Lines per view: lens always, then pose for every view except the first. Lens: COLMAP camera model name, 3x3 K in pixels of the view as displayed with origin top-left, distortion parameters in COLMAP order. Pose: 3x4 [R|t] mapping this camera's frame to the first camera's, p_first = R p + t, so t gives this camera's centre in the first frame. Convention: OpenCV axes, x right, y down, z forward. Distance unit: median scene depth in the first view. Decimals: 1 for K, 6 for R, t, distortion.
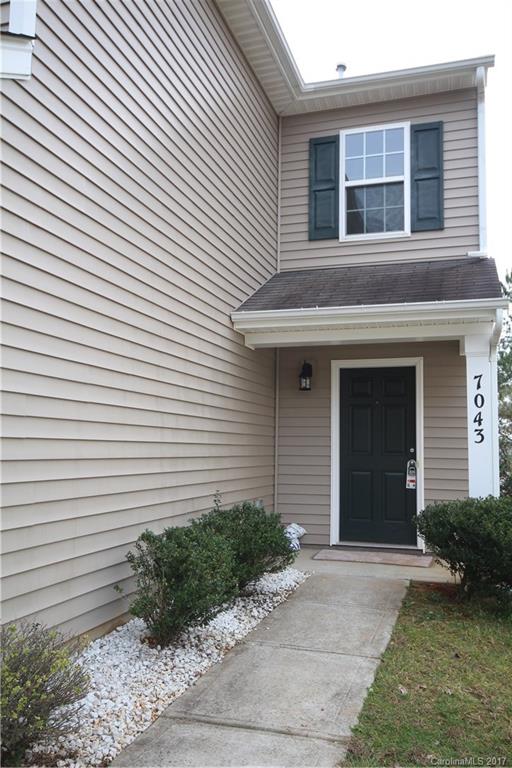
lens RADIAL K [[656.9, 0, 256.0], [0, 656.9, 384.0], [0, 0, 1]] dist [-0.005363, 0.054869]
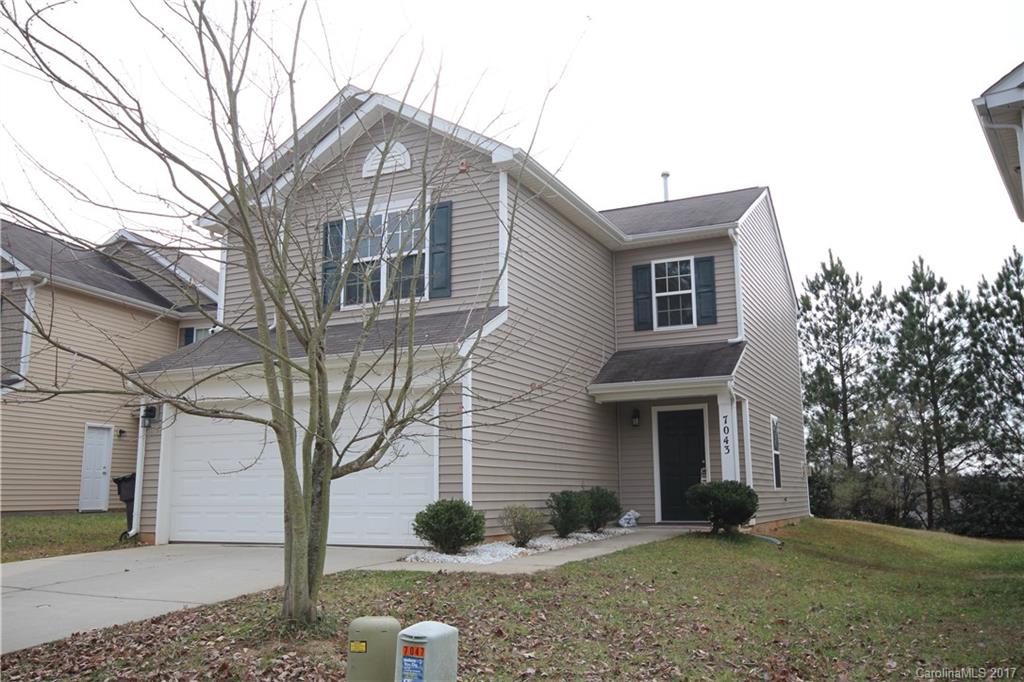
lens RADIAL K [[875.8, 0, 512.0], [0, 875.8, 341.0], [0, 0, 1]] dist [-0.005363, 0.054869]
pose [[0.989680, -0.047046, -0.135354, 0.075803], [0.036522, 0.996189, -0.079209, -0.039581], [0.138564, 0.073448, 0.987626, -1.179163]]
